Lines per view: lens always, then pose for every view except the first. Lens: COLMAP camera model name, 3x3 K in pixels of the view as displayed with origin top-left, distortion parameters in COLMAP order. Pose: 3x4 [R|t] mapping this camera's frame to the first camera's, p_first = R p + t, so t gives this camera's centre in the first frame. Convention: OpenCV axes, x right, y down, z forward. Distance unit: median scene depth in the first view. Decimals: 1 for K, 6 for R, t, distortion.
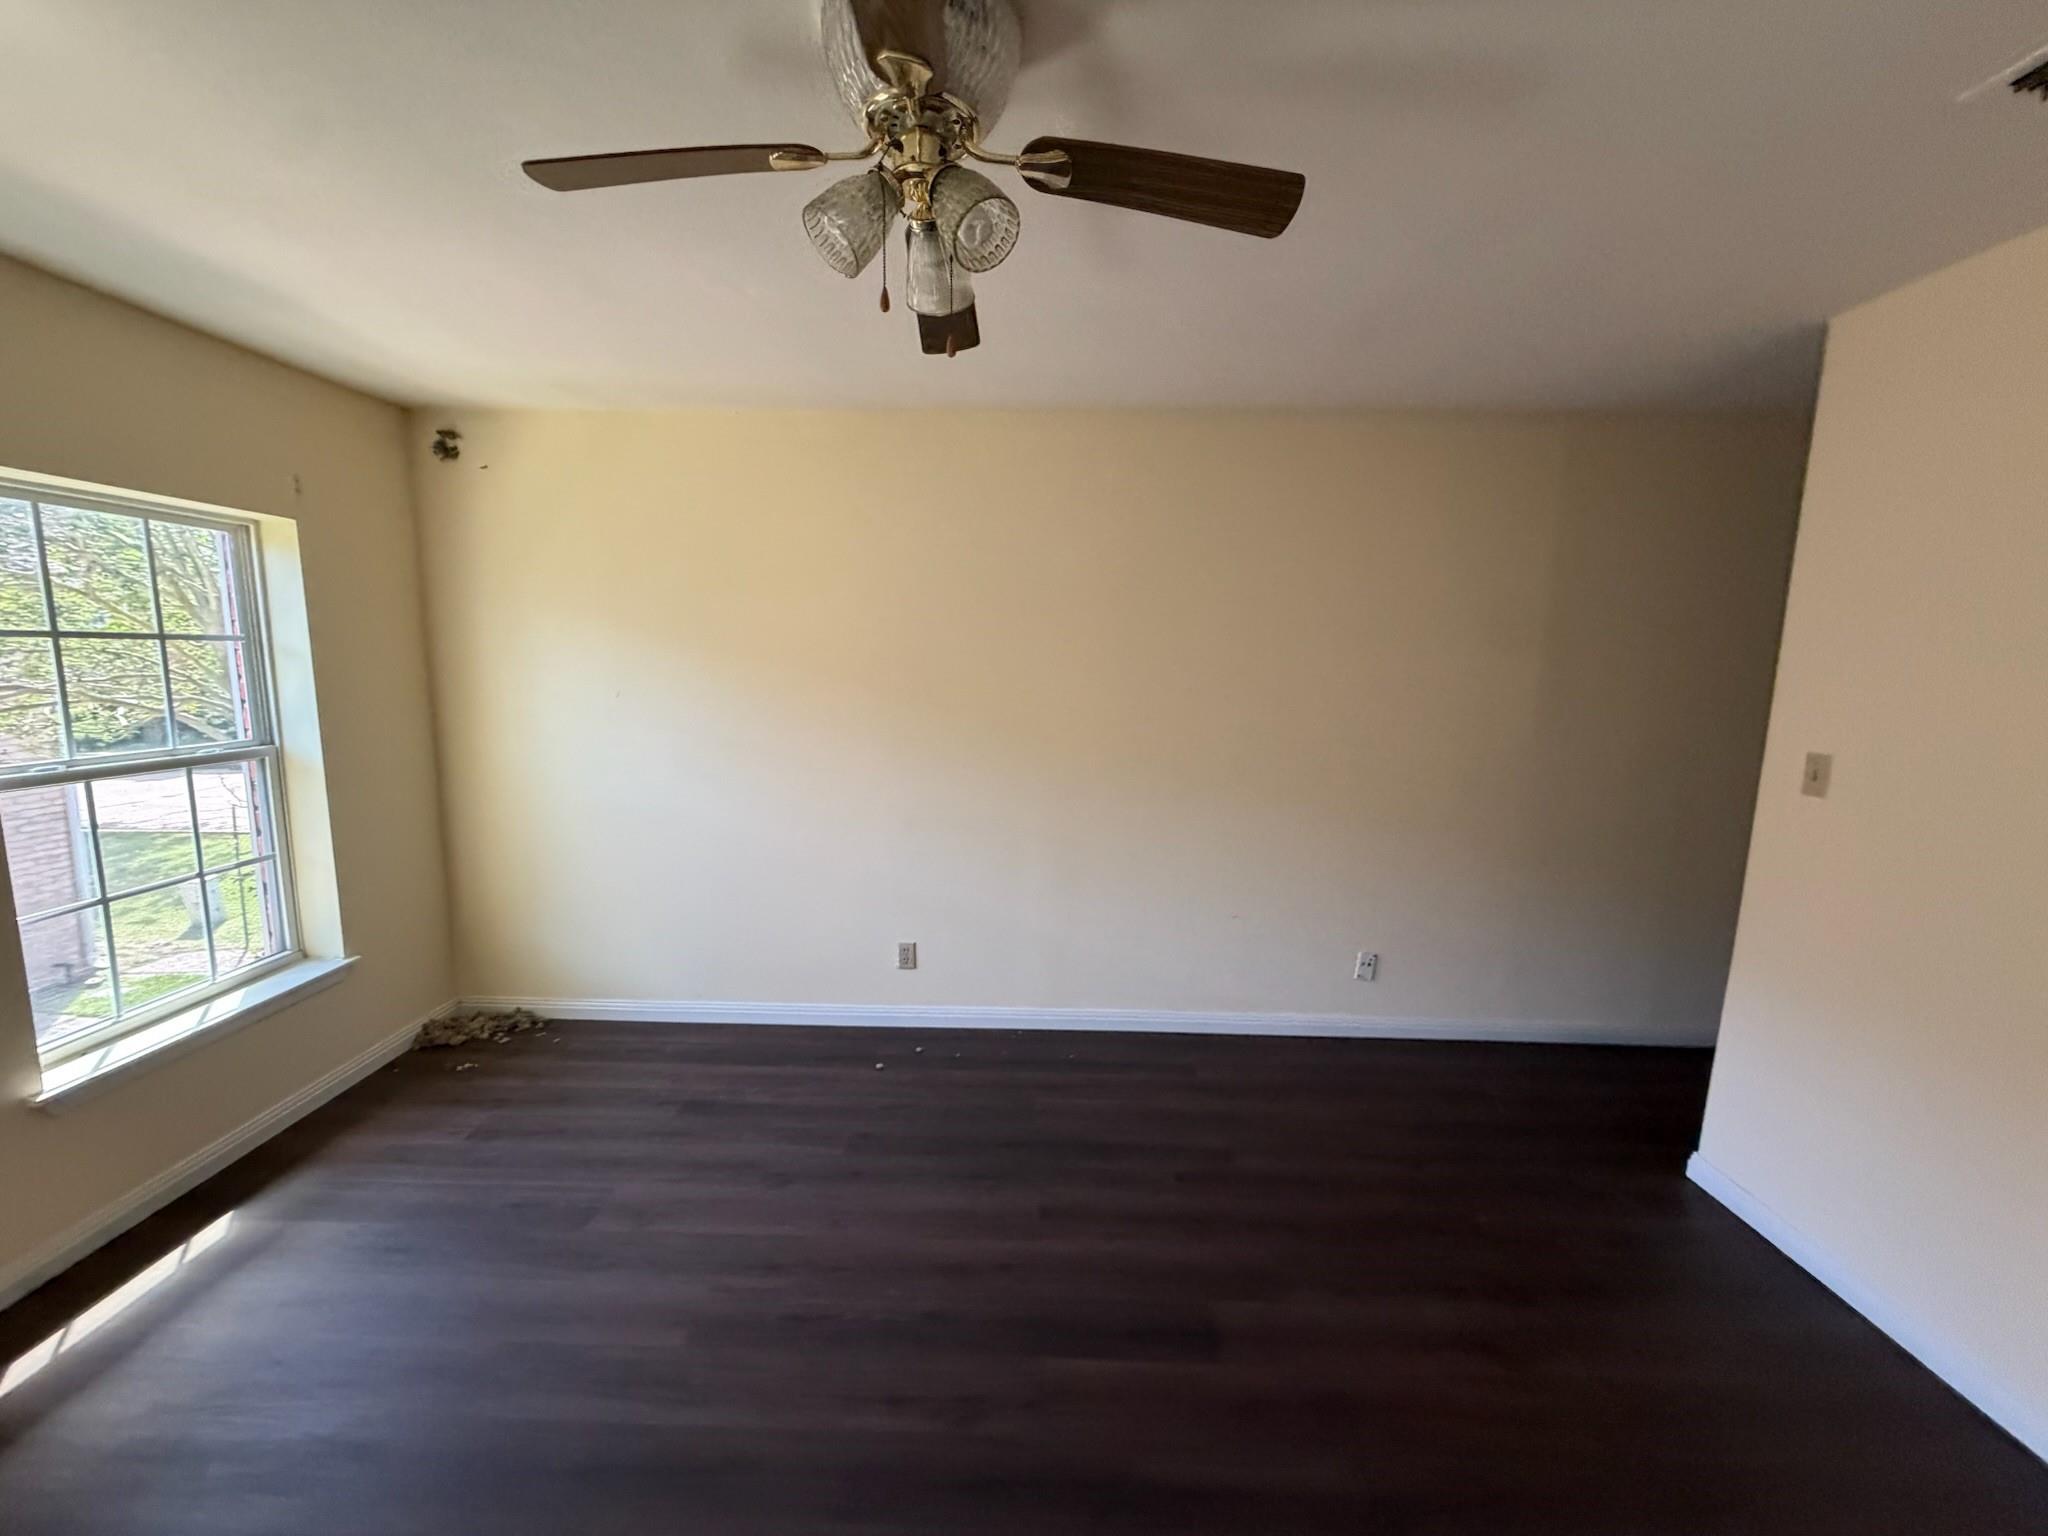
lens RADIAL K [[818.9, 0, 1020.5], [0, 818.9, 769.9], [0, 0, 1]] dist [-0.000272, 0.000546]
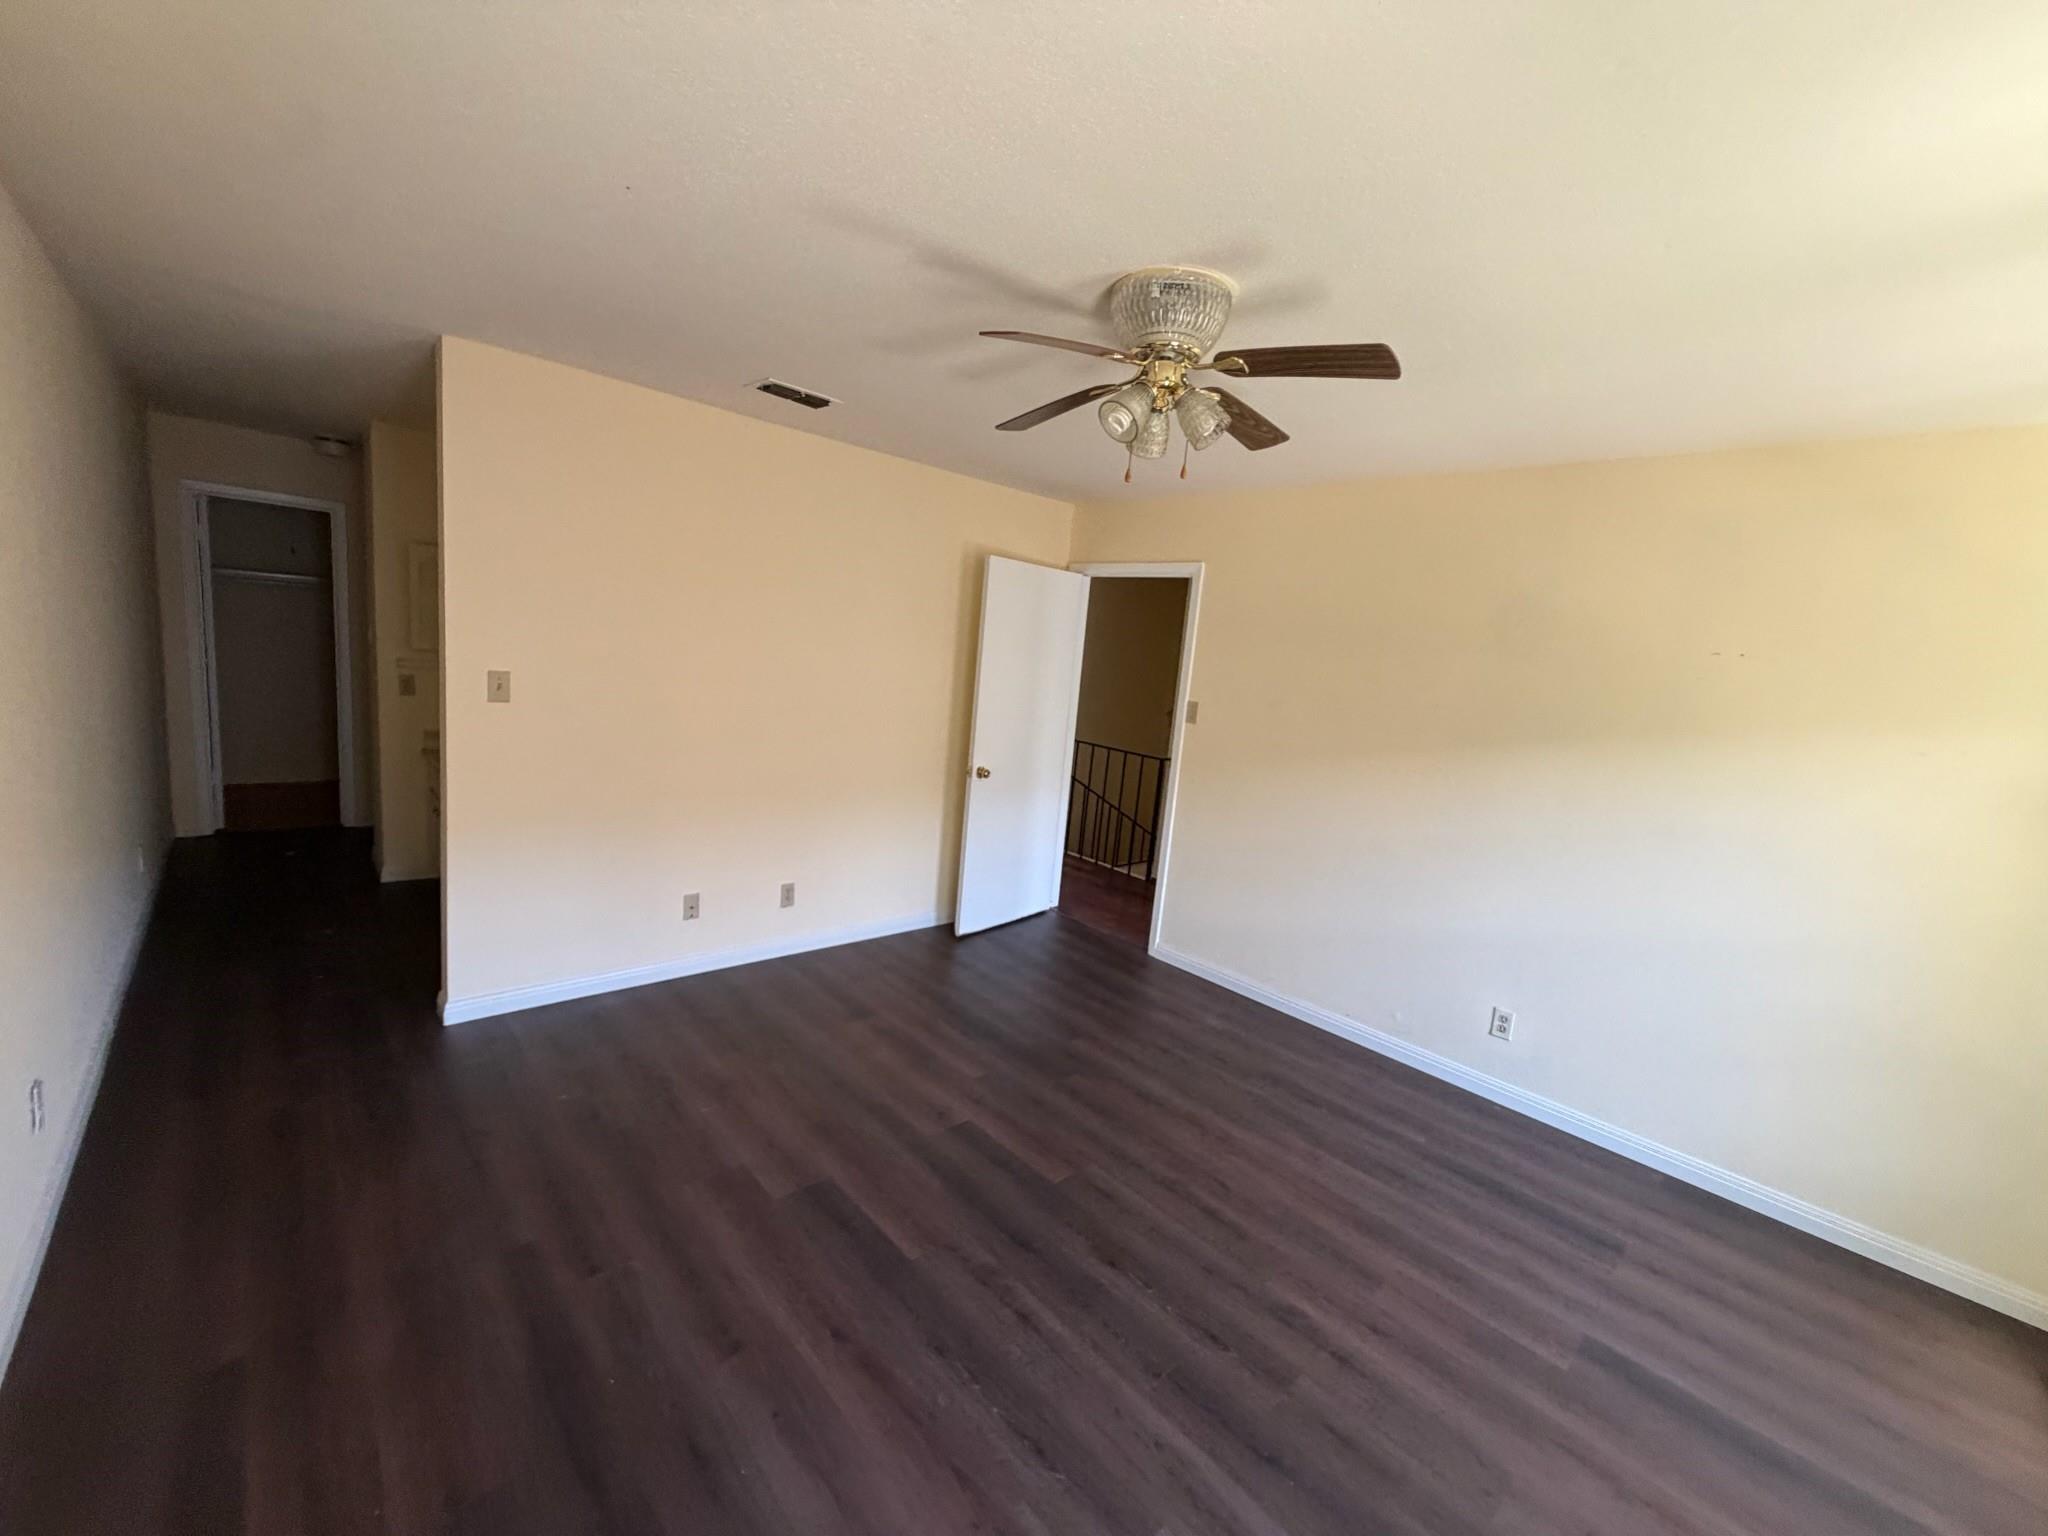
lens RADIAL K [[818.9, 0, 1020.5], [0, 818.9, 769.9], [0, 0, 1]] dist [-0.000272, 0.000546]
pose [[-0.658502, -0.185676, 0.729314, -0.681003], [0.032772, 0.961093, 0.274274, -0.219324], [-0.751865, 0.204512, -0.626797, 1.279296]]
